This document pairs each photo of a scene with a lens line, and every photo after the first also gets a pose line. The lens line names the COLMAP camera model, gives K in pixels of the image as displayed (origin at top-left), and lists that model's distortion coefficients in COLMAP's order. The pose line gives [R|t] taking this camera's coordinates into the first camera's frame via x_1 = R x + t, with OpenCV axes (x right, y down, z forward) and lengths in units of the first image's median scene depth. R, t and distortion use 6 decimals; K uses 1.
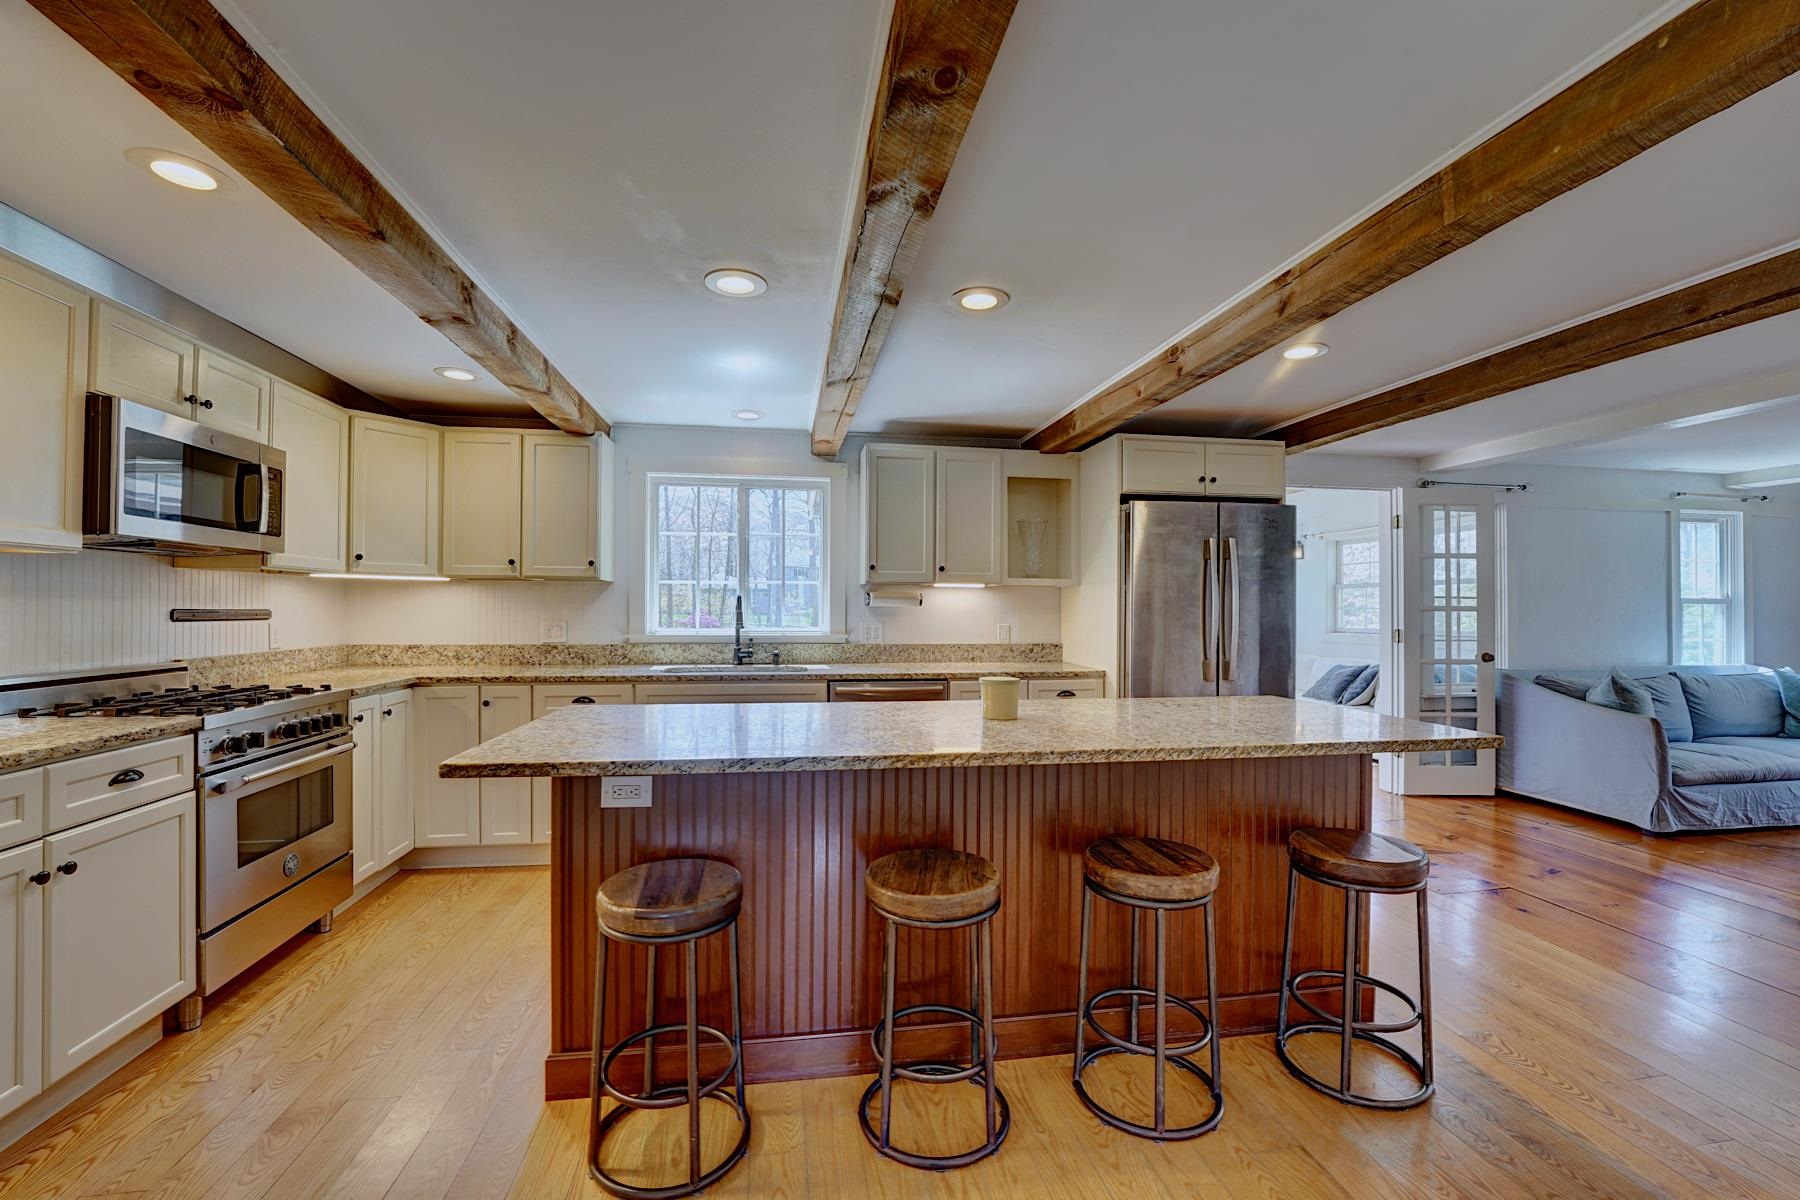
lens RADIAL K [[742.5, 0, 900.0], [0, 742.5, 600.0], [0, 0, 1]] dist [-0.022418, 0.000165]
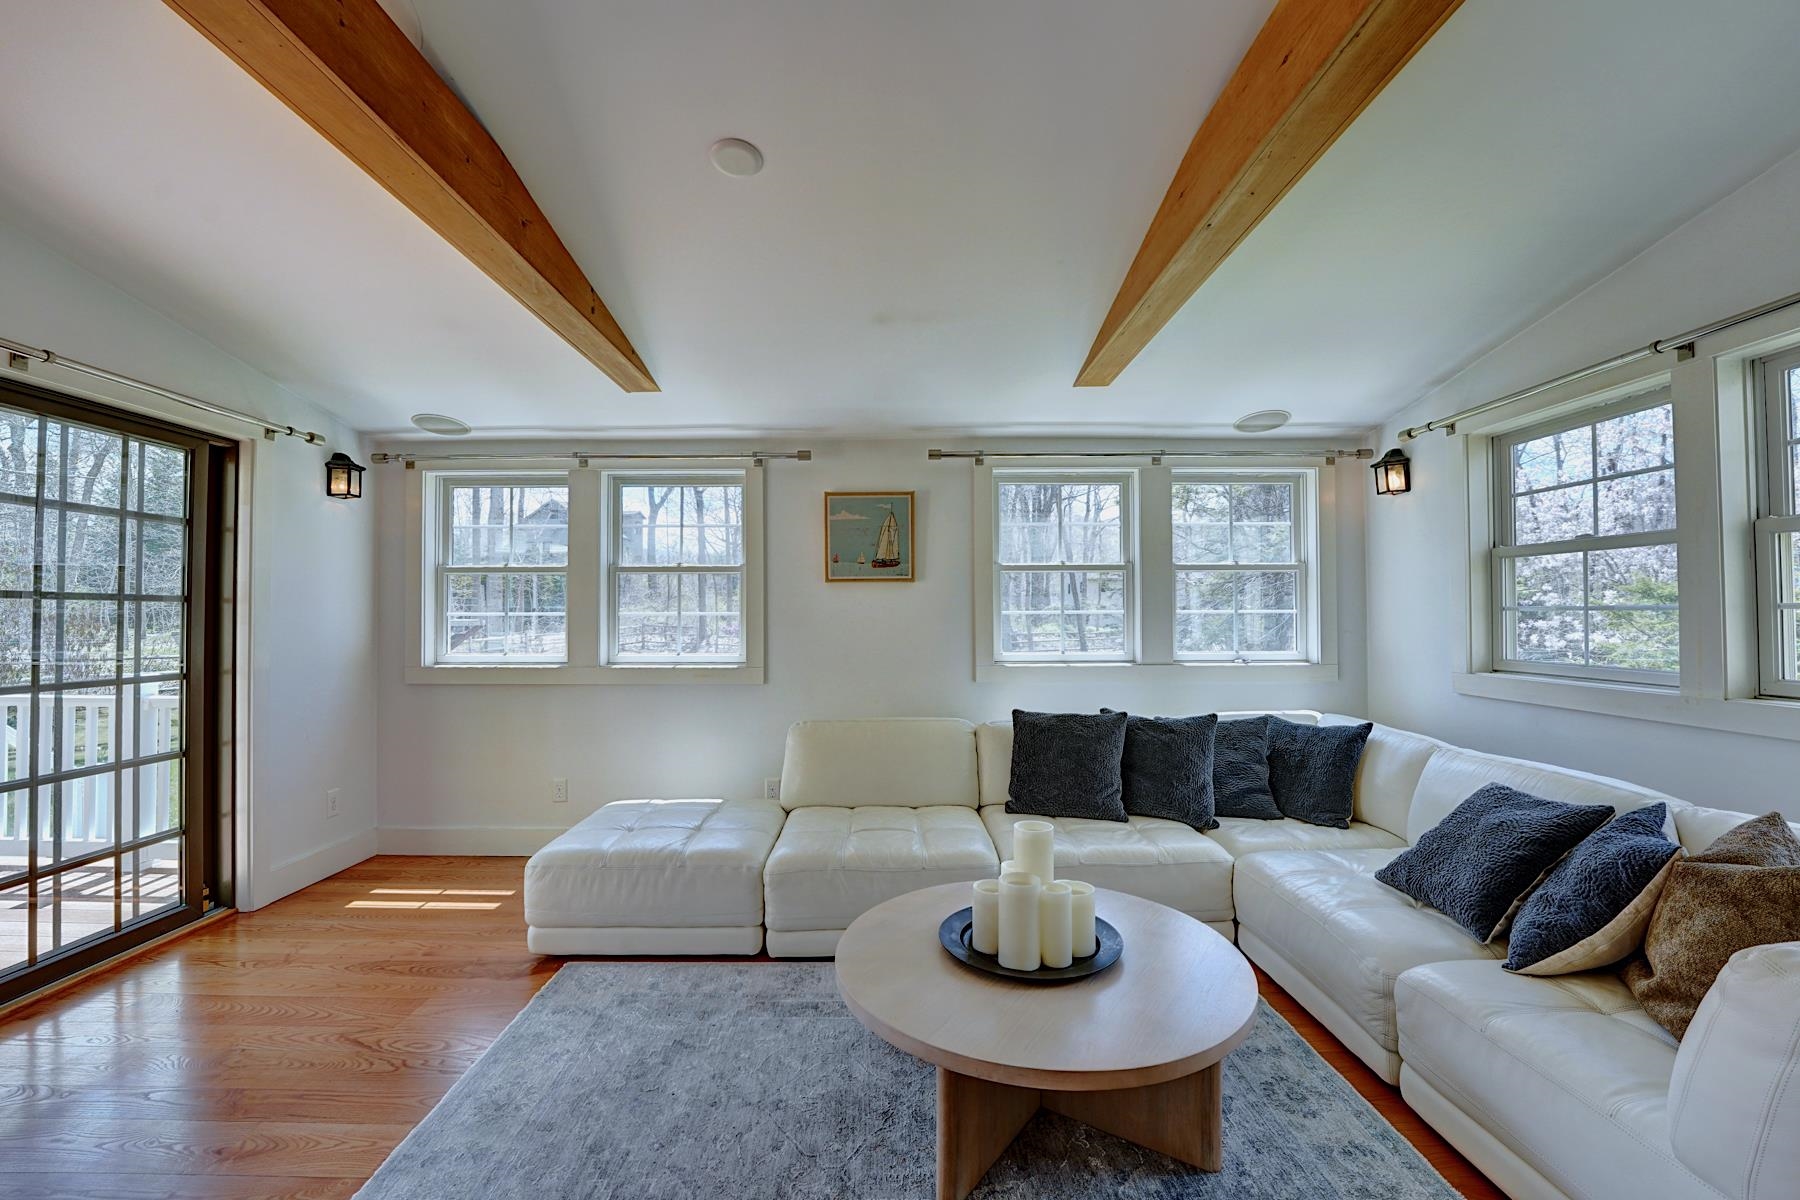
lens RADIAL K [[734.0, 0, 900.0], [0, 734.0, 600.0], [0, 0, 1]] dist [-0.023507, 0.000249]
pose [[0.984854, -0.011382, -0.173013, 0.705333], [0.009796, 0.999902, -0.010015, 0.012630], [0.173110, 0.008169, 0.984869, 1.154624]]
